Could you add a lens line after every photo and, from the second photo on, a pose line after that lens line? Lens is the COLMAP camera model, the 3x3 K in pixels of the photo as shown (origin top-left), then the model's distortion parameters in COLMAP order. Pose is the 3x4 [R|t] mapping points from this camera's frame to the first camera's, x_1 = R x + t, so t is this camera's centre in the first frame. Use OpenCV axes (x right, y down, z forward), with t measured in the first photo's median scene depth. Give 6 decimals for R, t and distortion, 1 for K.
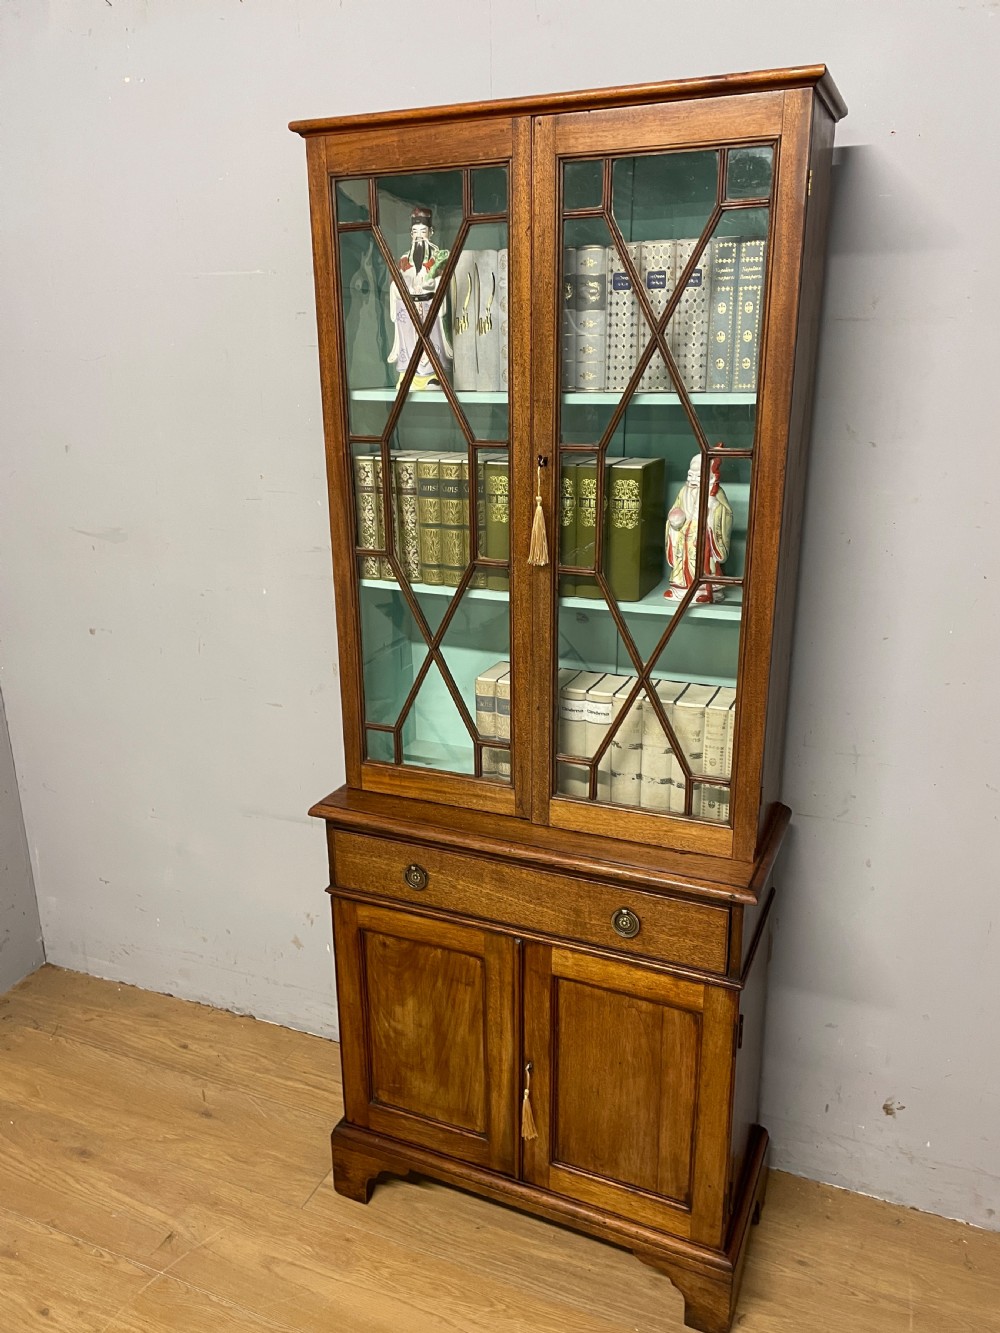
lens RADIAL K [[1003.4, 0, 506.6], [0, 1003.4, 668.1], [0, 0, 1]] dist [0.100784, -0.124645]
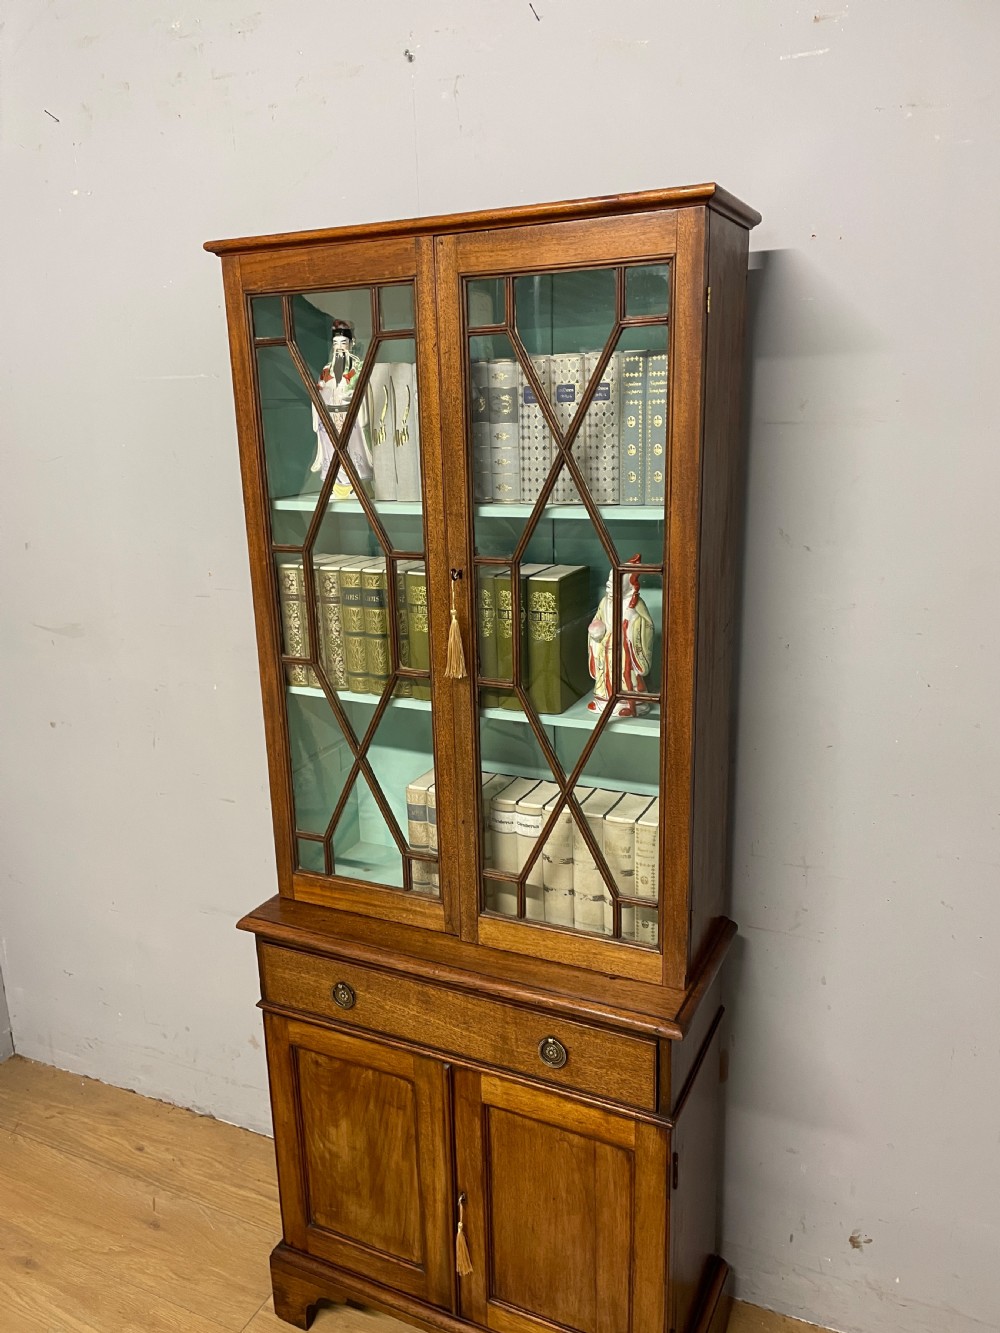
lens RADIAL K [[1003.4, 0, 492.2], [0, 1003.4, 671.8], [0, 0, 1]] dist [0.100784, -0.124645]
pose [[0.998760, -0.007060, -0.049289, 0.102890], [0.004981, 0.999097, -0.042188, -0.060567], [0.049542, 0.041890, 0.997893, 0.027714]]
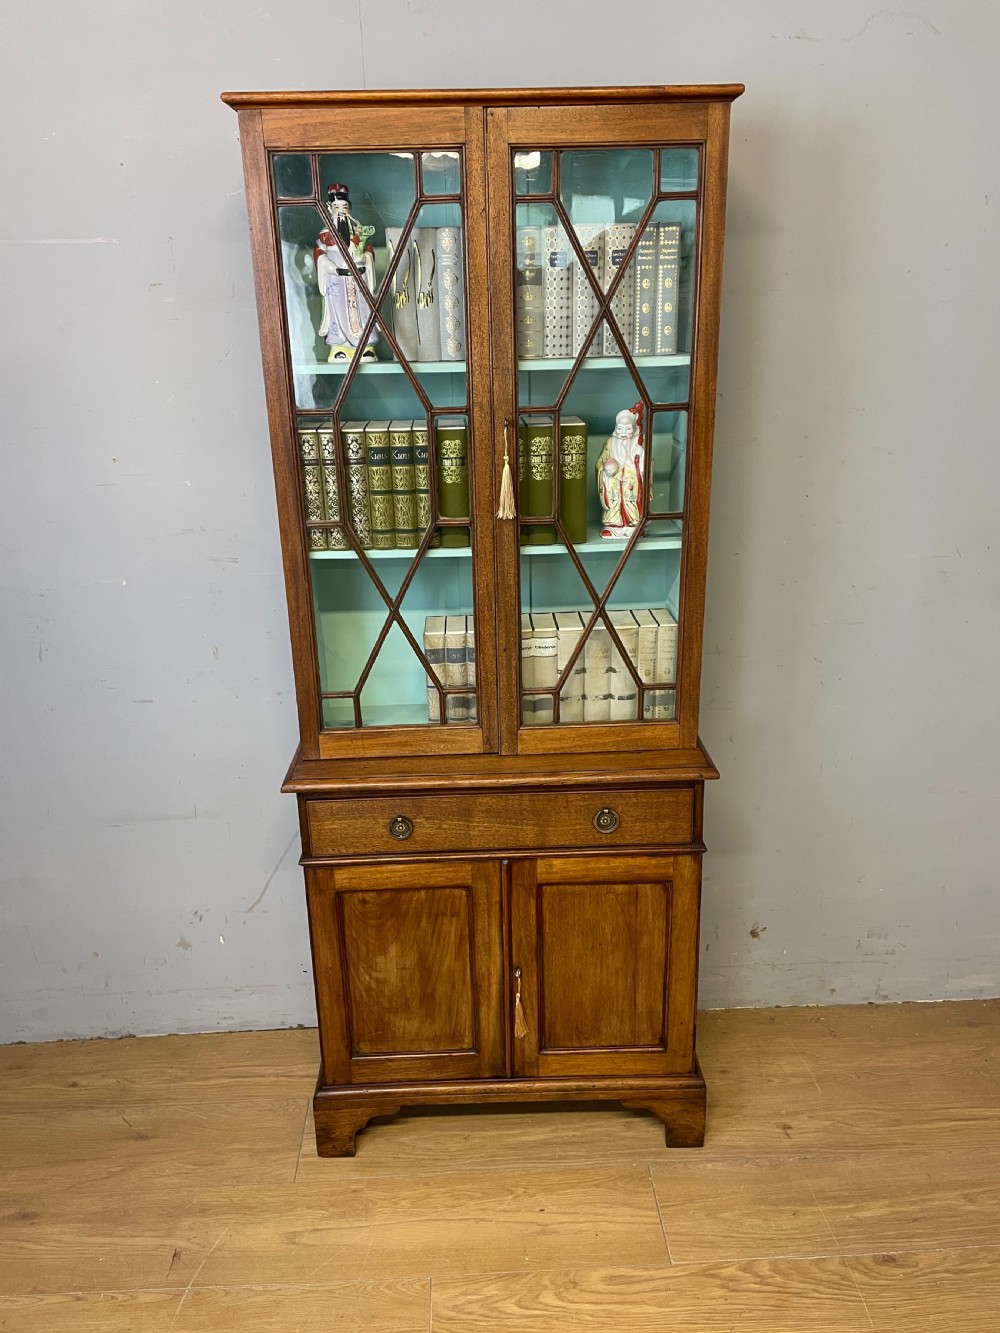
lens RADIAL K [[1003.4, 0, 499.7], [0, 1003.4, 663.3], [0, 0, 1]] dist [0.100784, -0.124645]
pose [[0.905649, -0.152473, 0.395666, -0.391712], [0.140366, 0.988306, 0.059564, -0.011173], [-0.400121, 0.001594, 0.916461, -0.007797]]
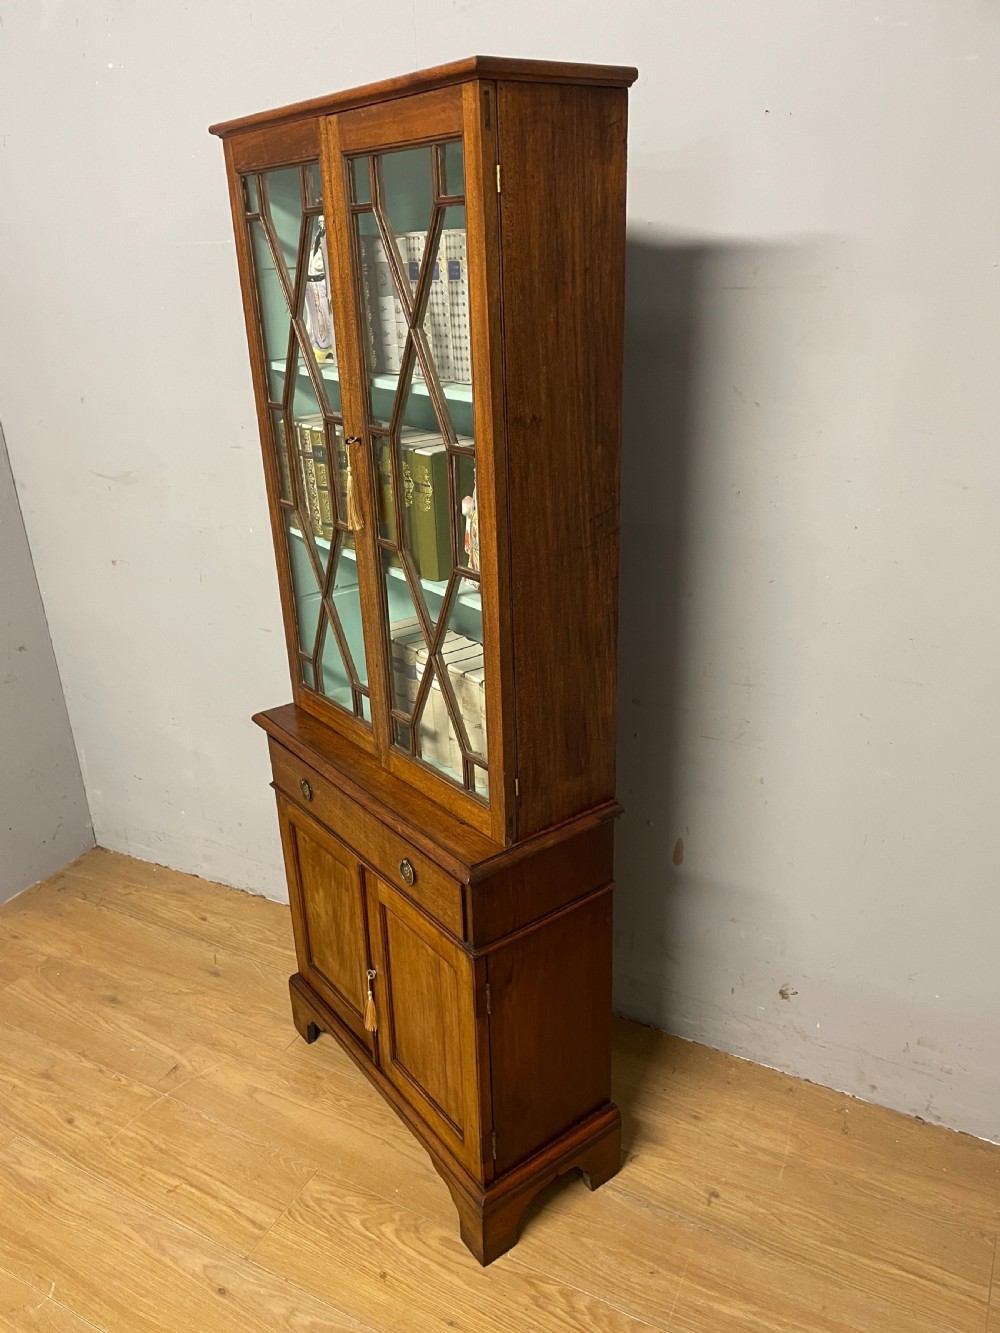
lens RADIAL K [[1003.4, 0, 490.5], [0, 1003.4, 673.7], [0, 0, 1]] dist [0.100784, -0.124645]
pose [[0.994485, 0.013965, -0.103941, 0.183963], [-0.003584, 0.995041, 0.099399, -0.037490], [0.104813, -0.098479, 0.989604, -0.130792]]
